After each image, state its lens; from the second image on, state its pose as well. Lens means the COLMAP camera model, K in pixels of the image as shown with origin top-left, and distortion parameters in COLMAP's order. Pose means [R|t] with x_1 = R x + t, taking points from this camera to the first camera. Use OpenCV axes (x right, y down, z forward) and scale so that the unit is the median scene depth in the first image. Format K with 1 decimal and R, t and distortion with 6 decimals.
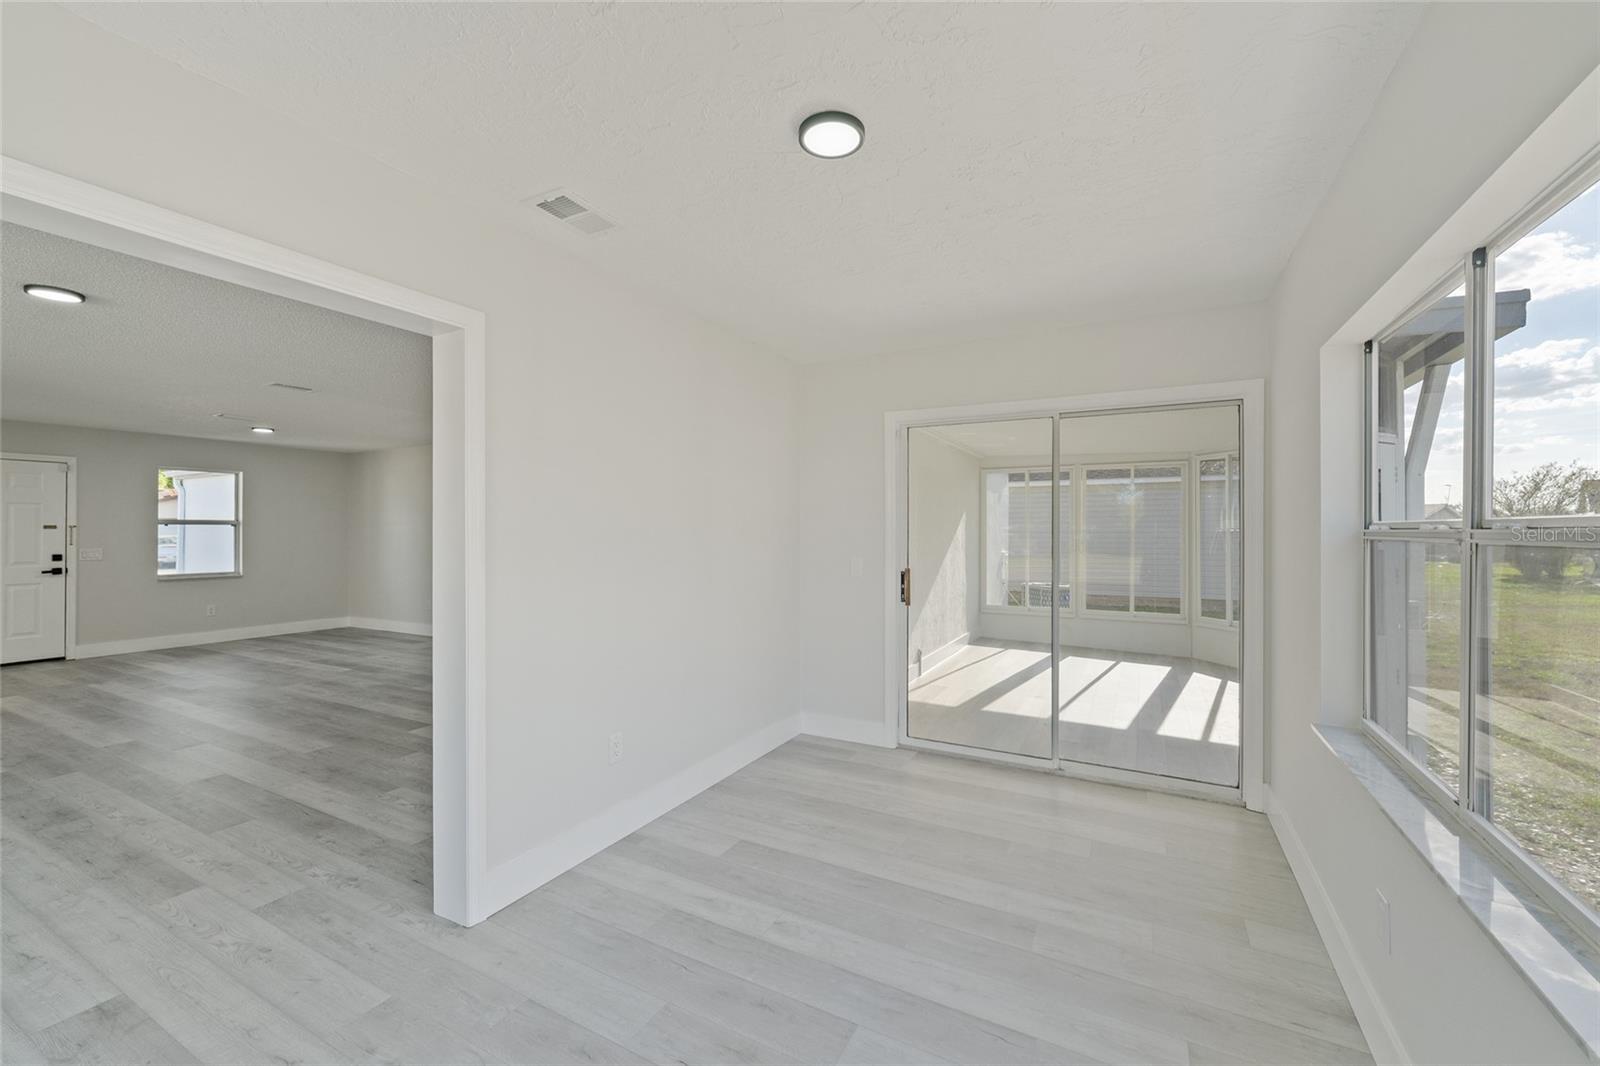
lens RADIAL K [[638.4, 0, 800.7], [0, 638.4, 528.1], [0, 0, 1]] dist [0.003692, -0.000225]
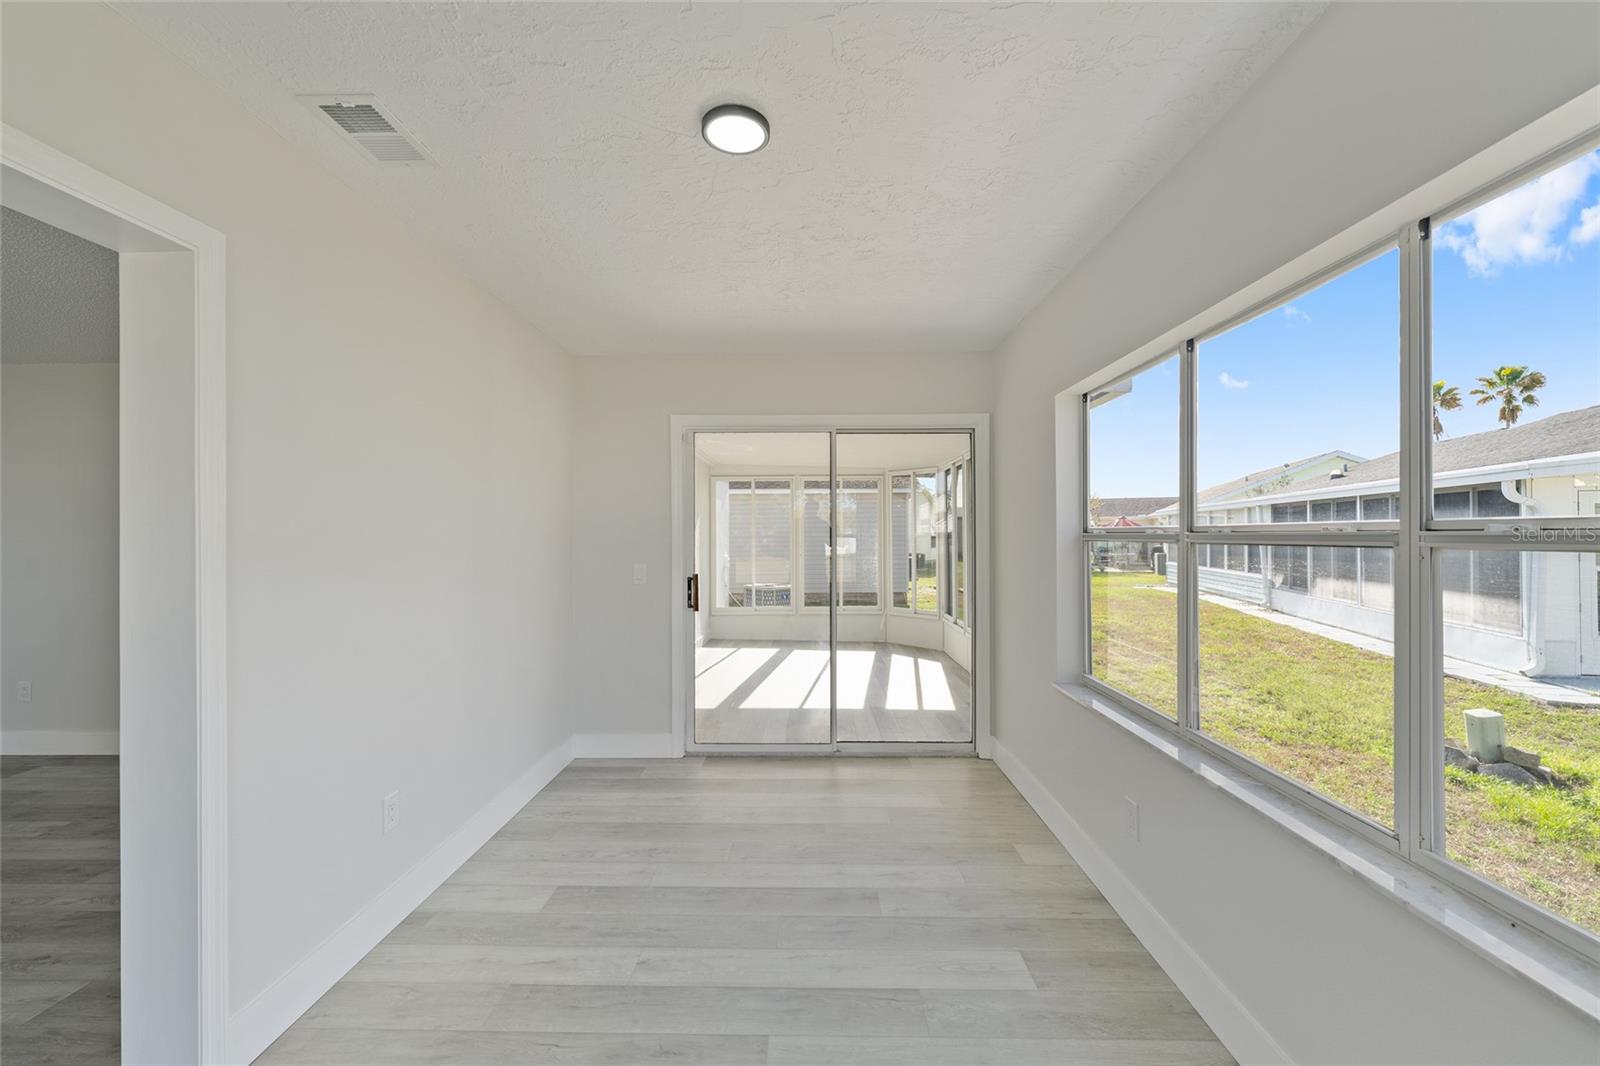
lens RADIAL K [[638.4, 0, 800.4], [0, 638.4, 532.7], [0, 0, 1]] dist [0.003692, -0.000225]
pose [[0.889728, -0.002763, 0.456482, -0.069800], [0.003377, 0.999994, -0.000530, 0.000259], [-0.456478, 0.002013, 0.889732, 0.021225]]
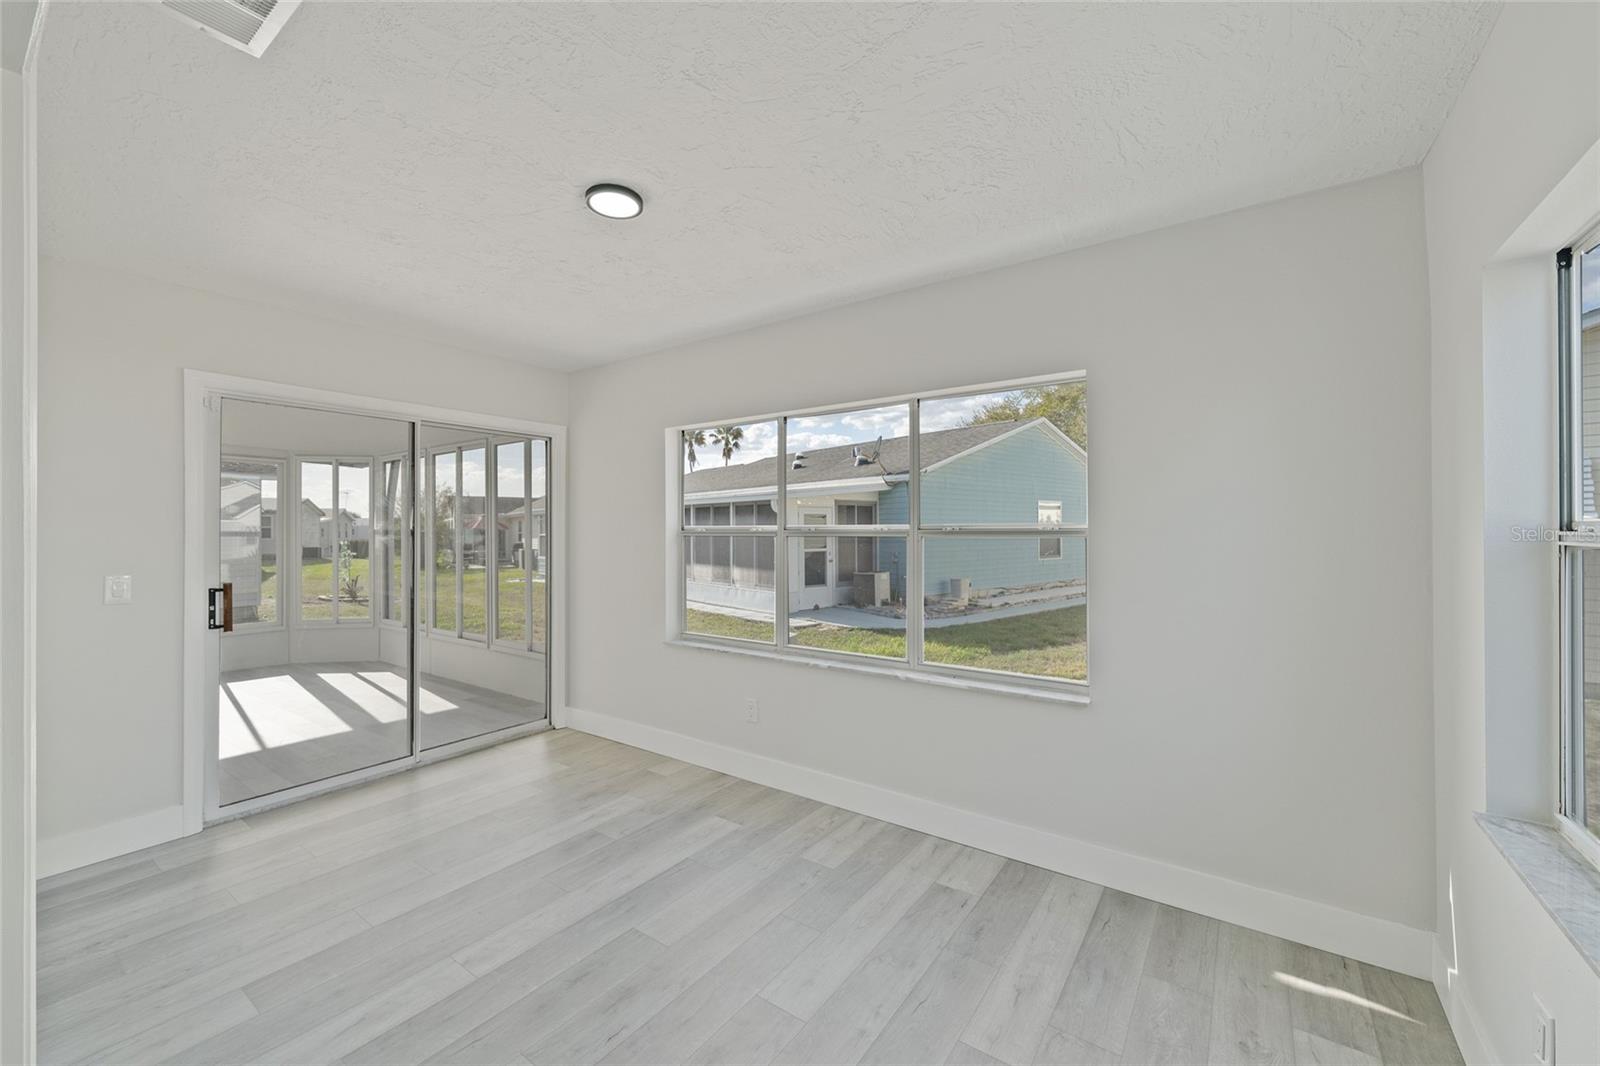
lens RADIAL K [[638.4, 0, 792.6], [0, 638.4, 521.9], [0, 0, 1]] dist [0.003692, -0.000225]
pose [[0.137101, 0.011159, 0.990494, -0.245399], [0.001146, 0.999934, -0.011424, 0.000637], [-0.990556, 0.002701, 0.137079, 0.115176]]
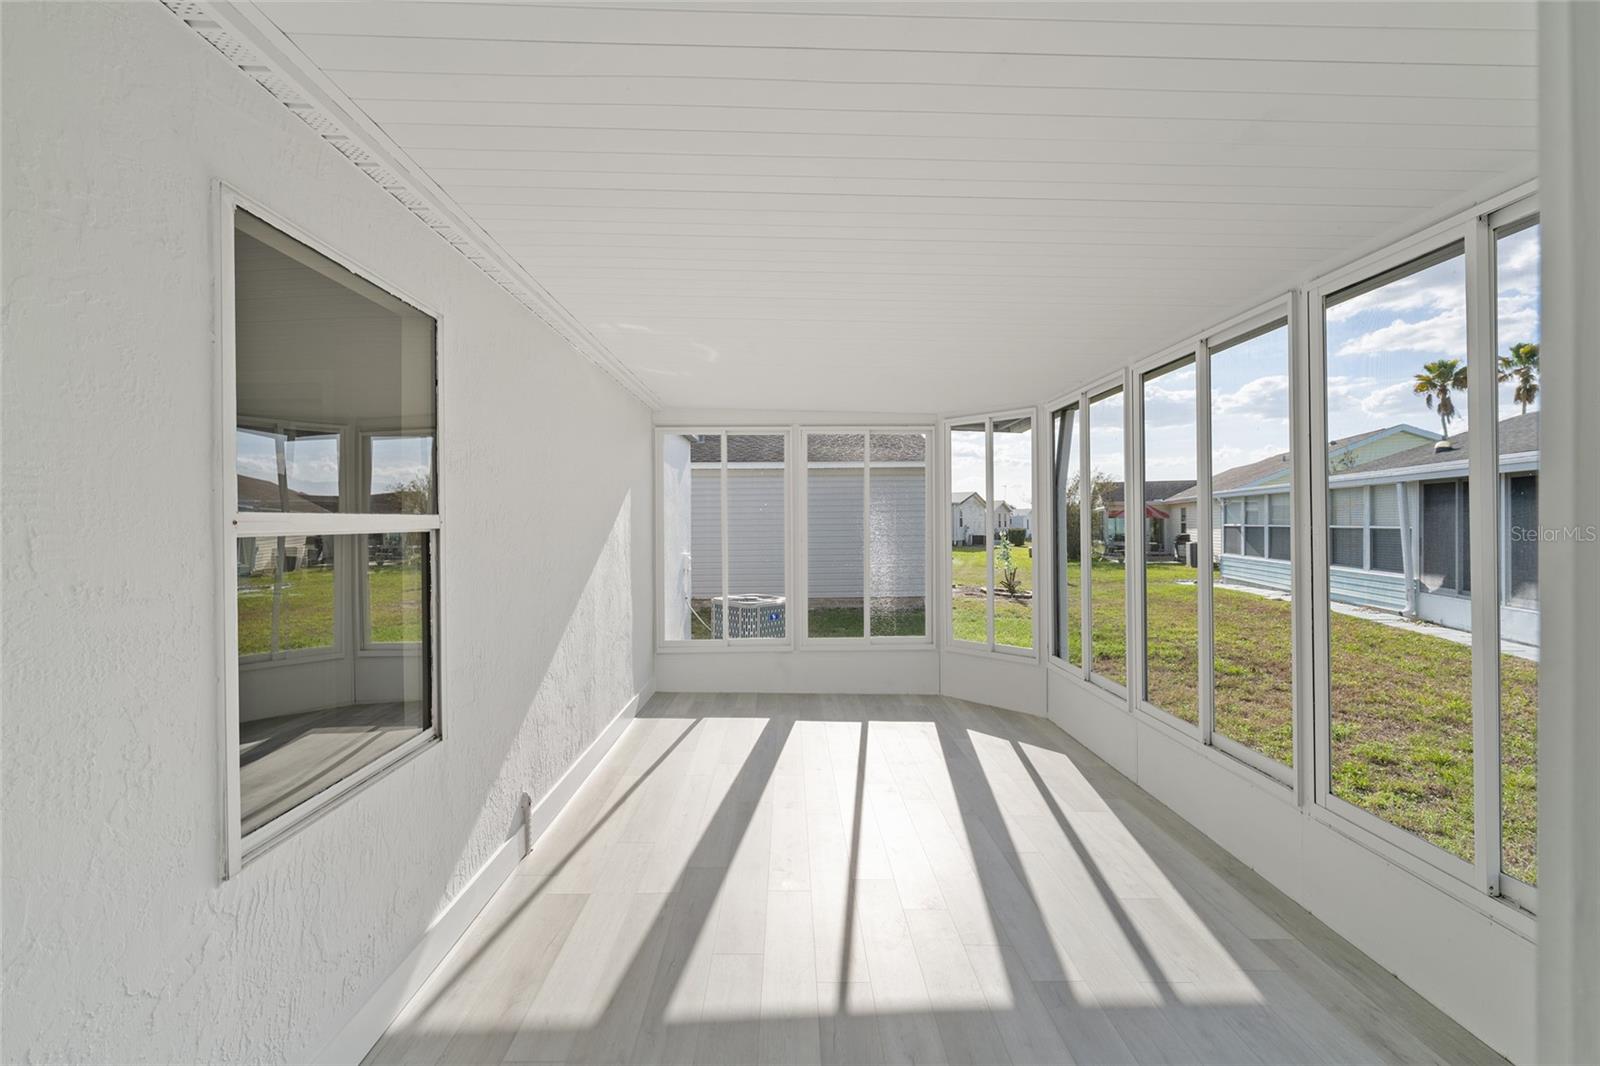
lens RADIAL K [[638.4, 0, 815.7], [0, 638.4, 525.1], [0, 0, 1]] dist [0.003692, -0.000225]
pose [[0.860226, -0.008131, 0.509848, 0.115449], [0.004478, 0.999955, 0.008392, 0.001019], [-0.509893, -0.004935, 0.860223, 0.445652]]
